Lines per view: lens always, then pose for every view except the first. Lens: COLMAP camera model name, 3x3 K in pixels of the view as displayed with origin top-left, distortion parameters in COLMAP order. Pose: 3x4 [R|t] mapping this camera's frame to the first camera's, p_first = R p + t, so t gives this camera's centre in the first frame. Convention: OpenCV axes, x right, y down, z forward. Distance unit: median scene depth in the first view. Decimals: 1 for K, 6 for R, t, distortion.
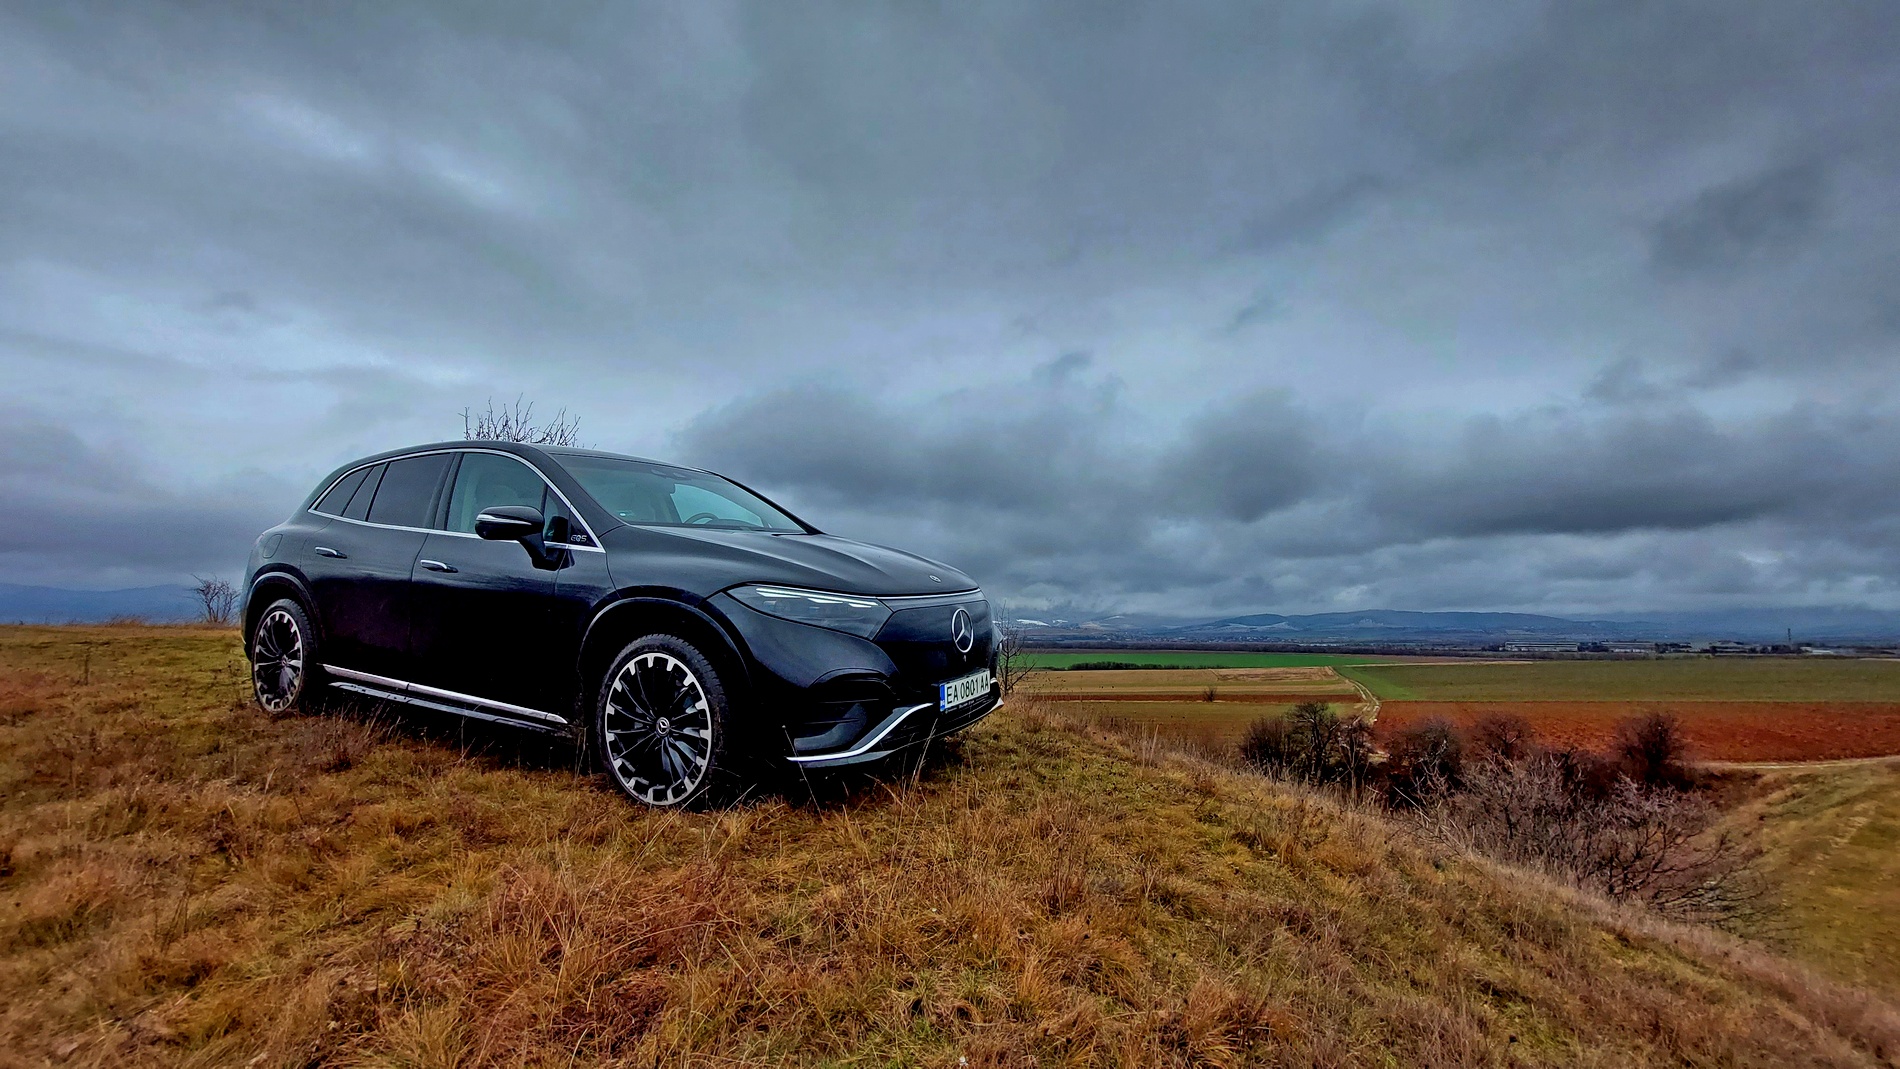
lens RADIAL K [[751.0, 0, 954.3], [0, 751.0, 534.5], [0, 0, 1]] dist [-0.020824, 0.000823]
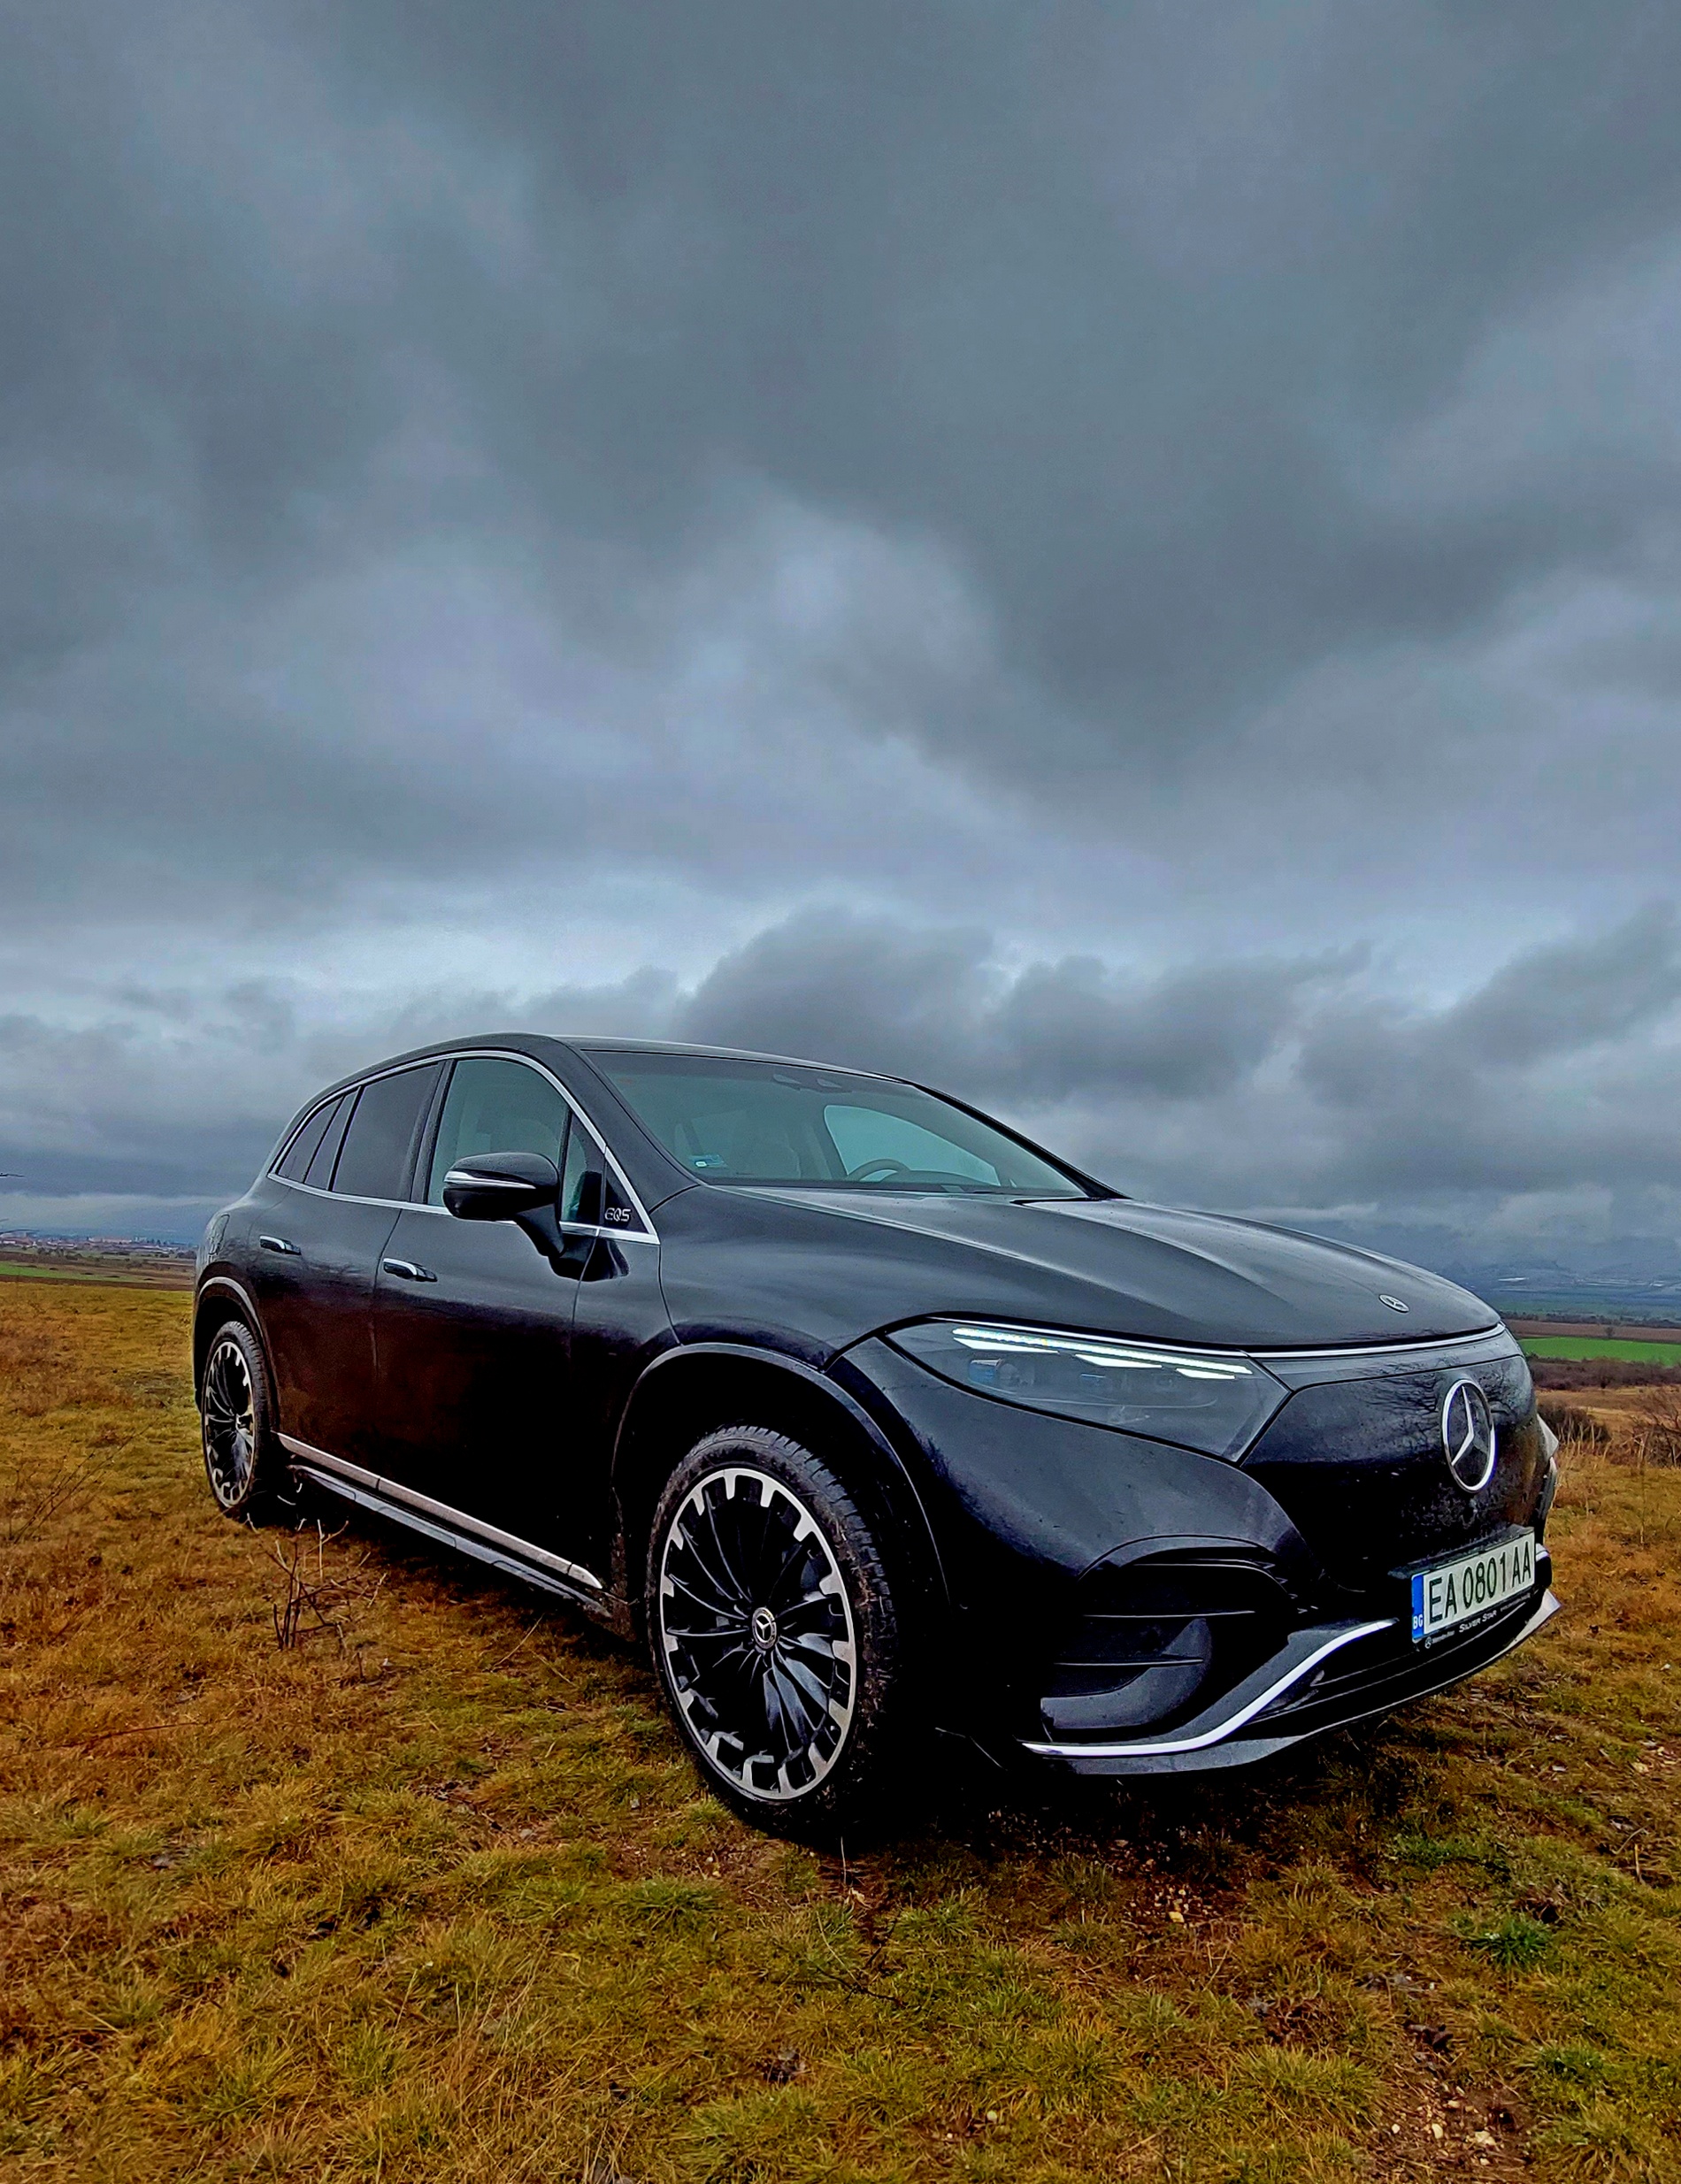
lens RADIAL K [[1280.9, 0, 877.8], [0, 1280.9, 1303.9], [0, 0, 1]] dist [-0.022541, 0.004500]
pose [[0.933833, 0.010740, -0.357547, -0.038041], [0.017866, 0.996901, 0.076606, 0.001794], [0.357262, -0.077925, 0.930748, 0.253981]]
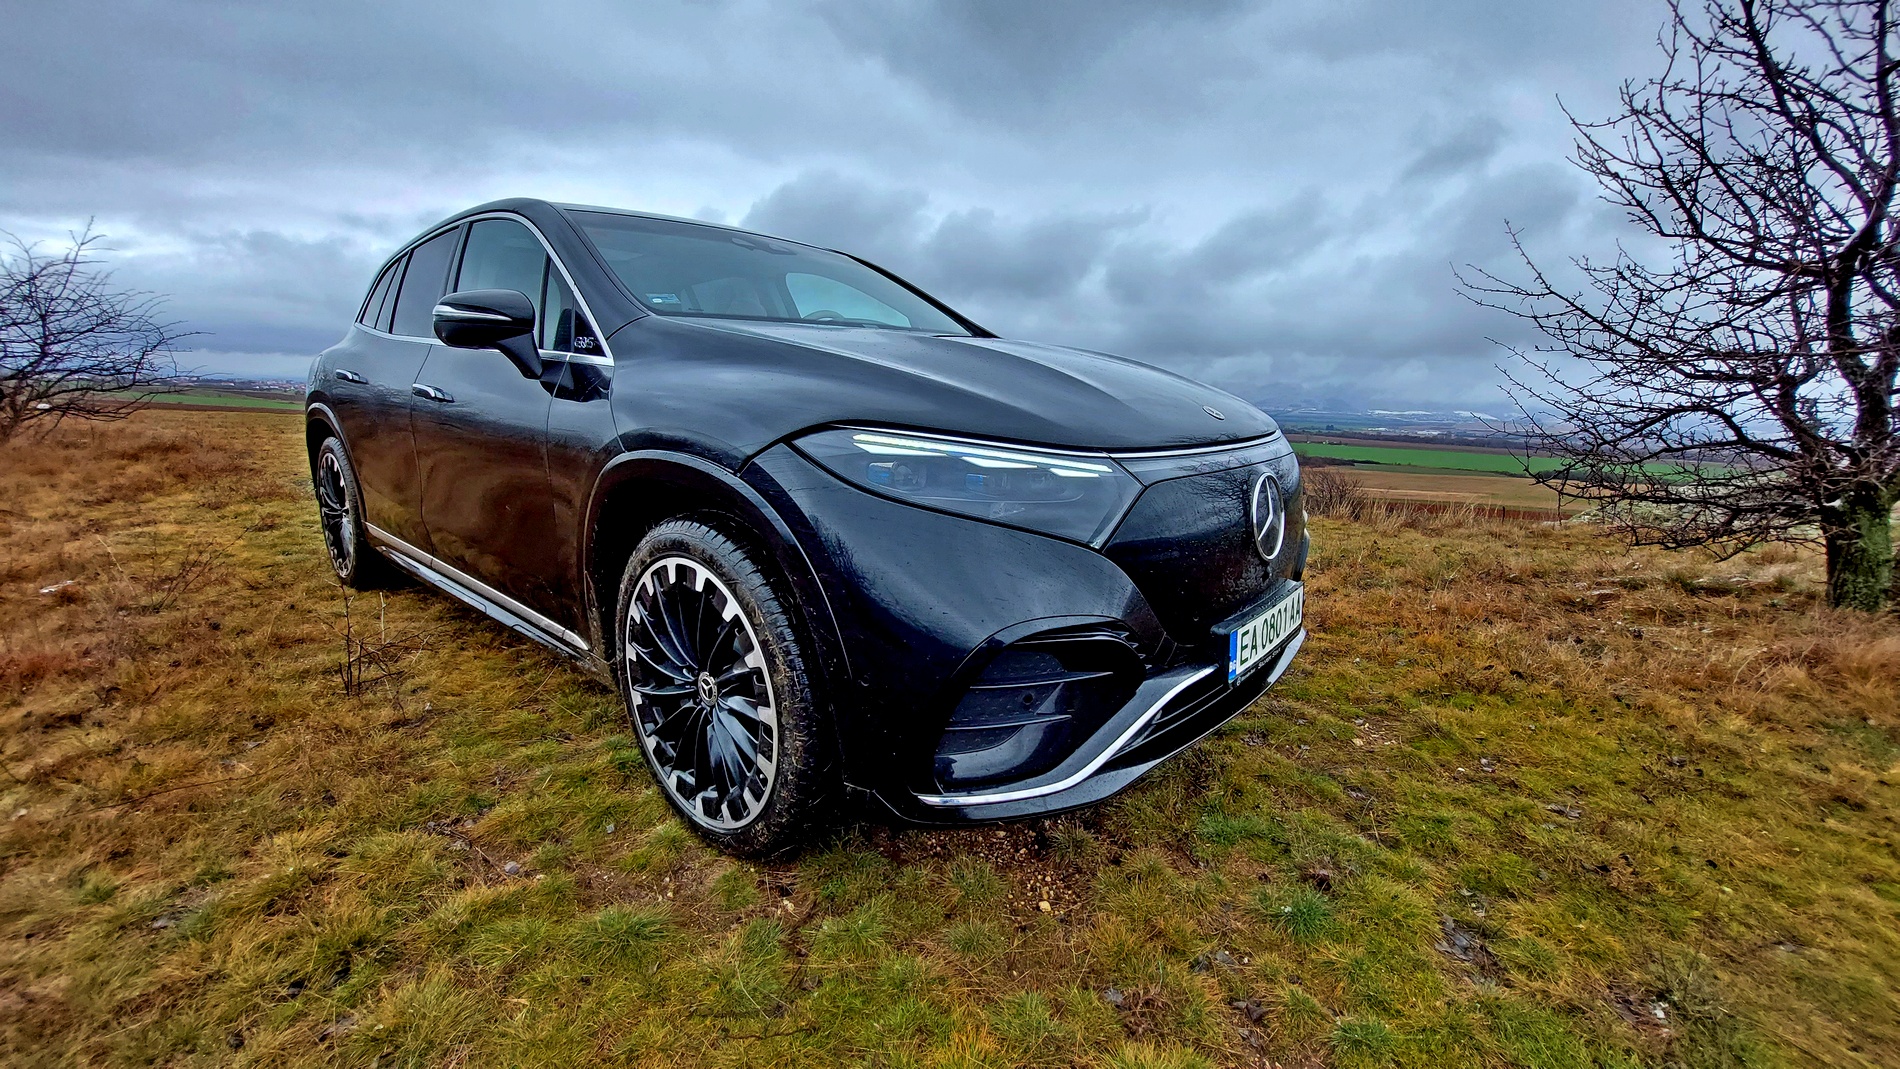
lens RADIAL K [[751.0, 0, 962.3], [0, 751.0, 531.9], [0, 0, 1]] dist [-0.020824, 0.000823]
pose [[0.975106, 0.037179, -0.218599, -0.075116], [0.012470, 0.975088, 0.221466, 0.022508], [0.221387, -0.218679, 0.950351, 0.446832]]
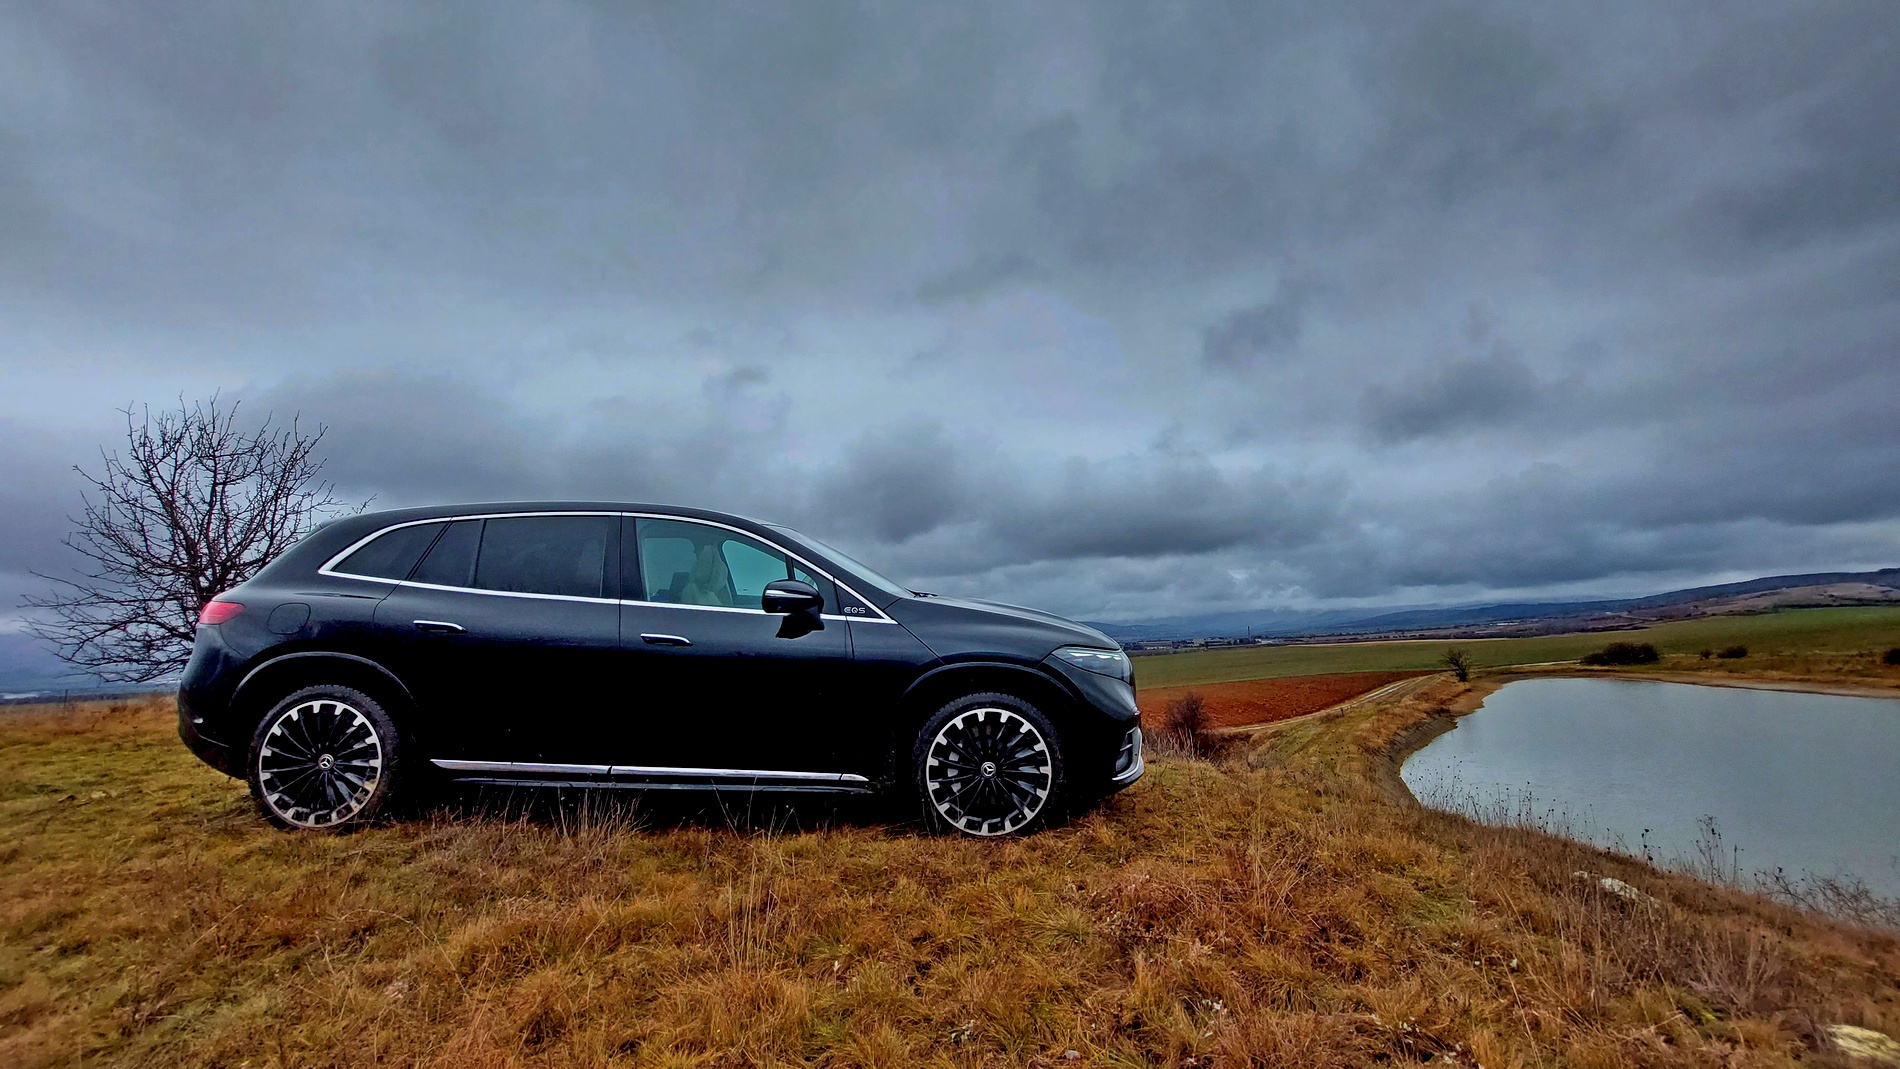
lens RADIAL K [[764.0, 0, 944.8], [0, 764.0, 533.3], [0, 0, 1]] dist [-0.014476, 0.000773]
pose [[0.886774, 0.019109, 0.461808, -0.847049], [-0.008011, 0.999630, -0.025981, -0.074383], [-0.462134, 0.019340, 0.886599, -0.051056]]
